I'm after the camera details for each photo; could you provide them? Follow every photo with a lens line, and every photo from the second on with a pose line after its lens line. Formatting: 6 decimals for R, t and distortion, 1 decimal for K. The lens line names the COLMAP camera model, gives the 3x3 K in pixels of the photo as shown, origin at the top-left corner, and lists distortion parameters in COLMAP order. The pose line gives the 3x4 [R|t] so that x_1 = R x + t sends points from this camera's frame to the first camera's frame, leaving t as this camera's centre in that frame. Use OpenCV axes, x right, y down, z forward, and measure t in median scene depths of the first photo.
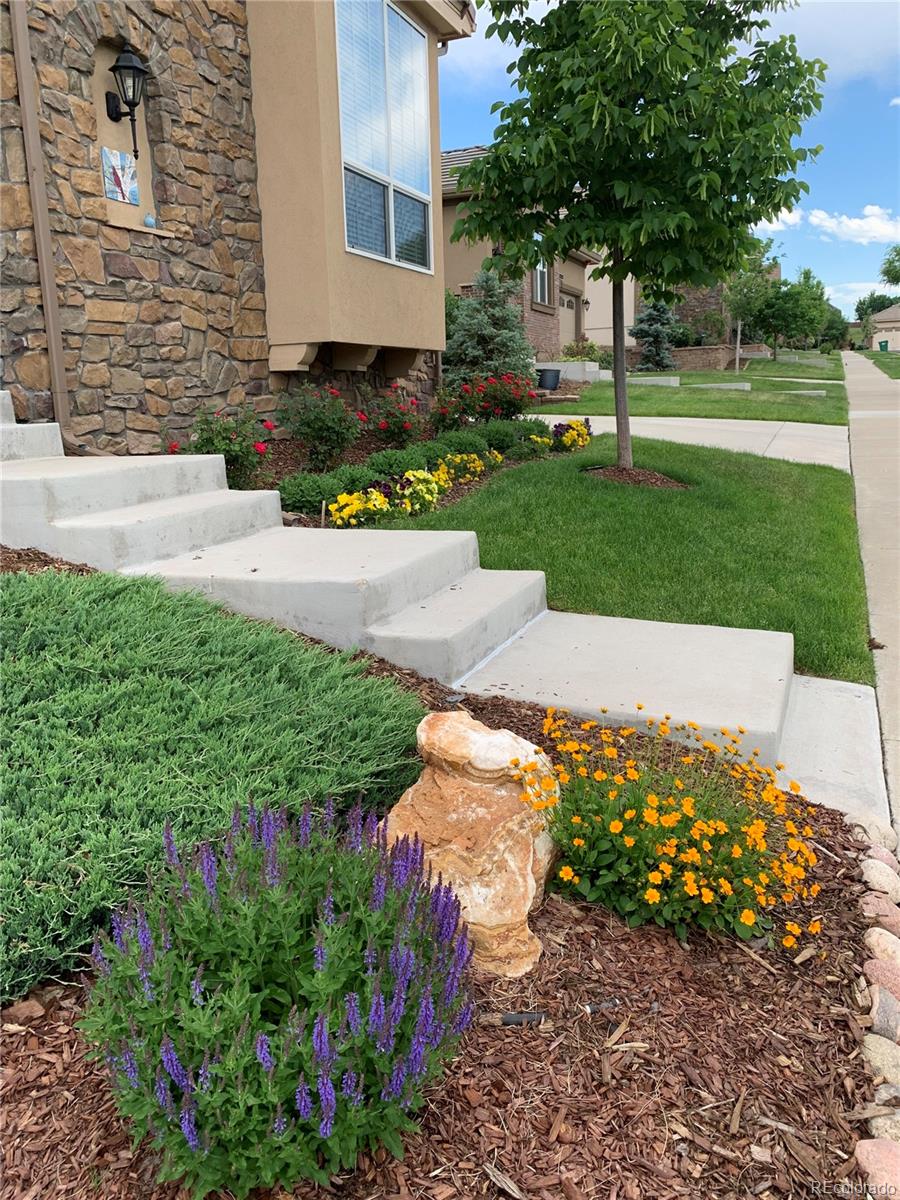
lens RADIAL K [[923.0, 0, 450.0], [0, 923.0, 600.0], [0, 0, 1]] dist [0.007607, 0.000569]
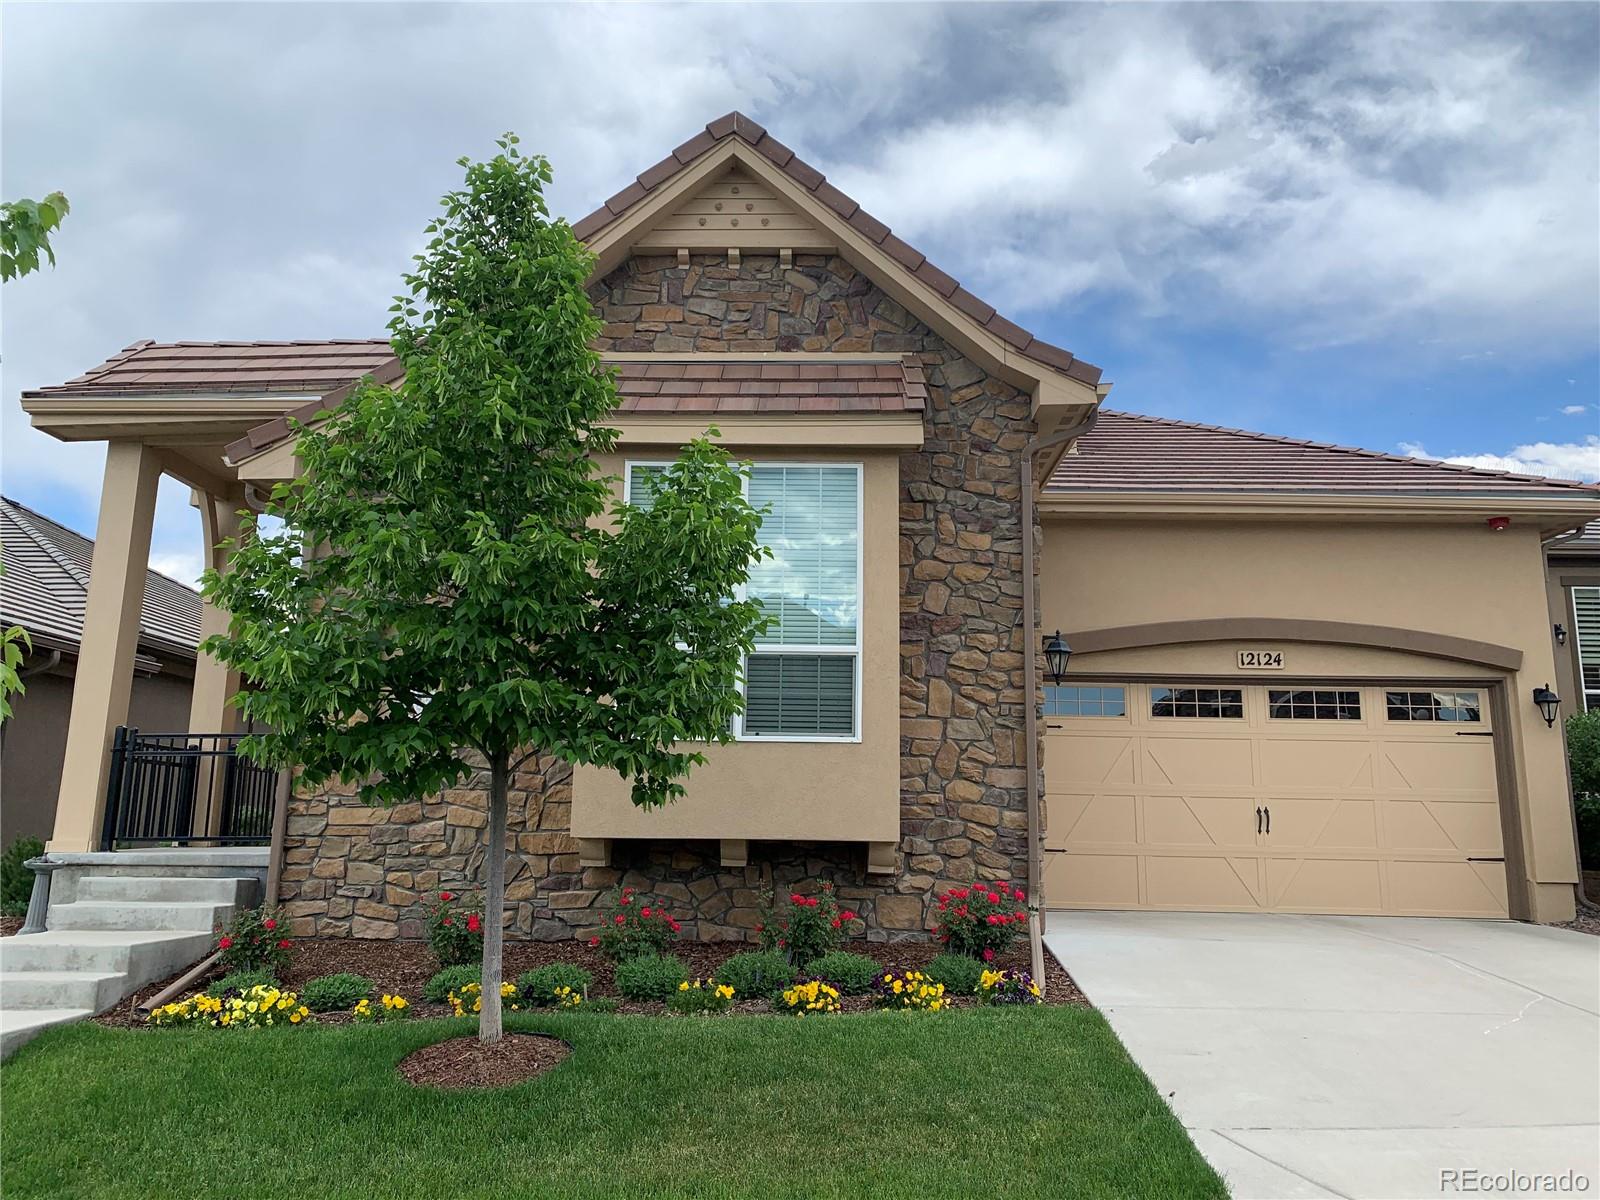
lens RADIAL K [[1230.7, 0, 800.0], [0, 1230.7, 600.0], [0, 0, 1]] dist [0.007607, 0.000569]
pose [[0.349701, -0.140733, -0.926231, 1.285383], [-0.225616, 0.946906, -0.229056, -0.320256], [0.909289, 0.289074, 0.299383, 0.902085]]
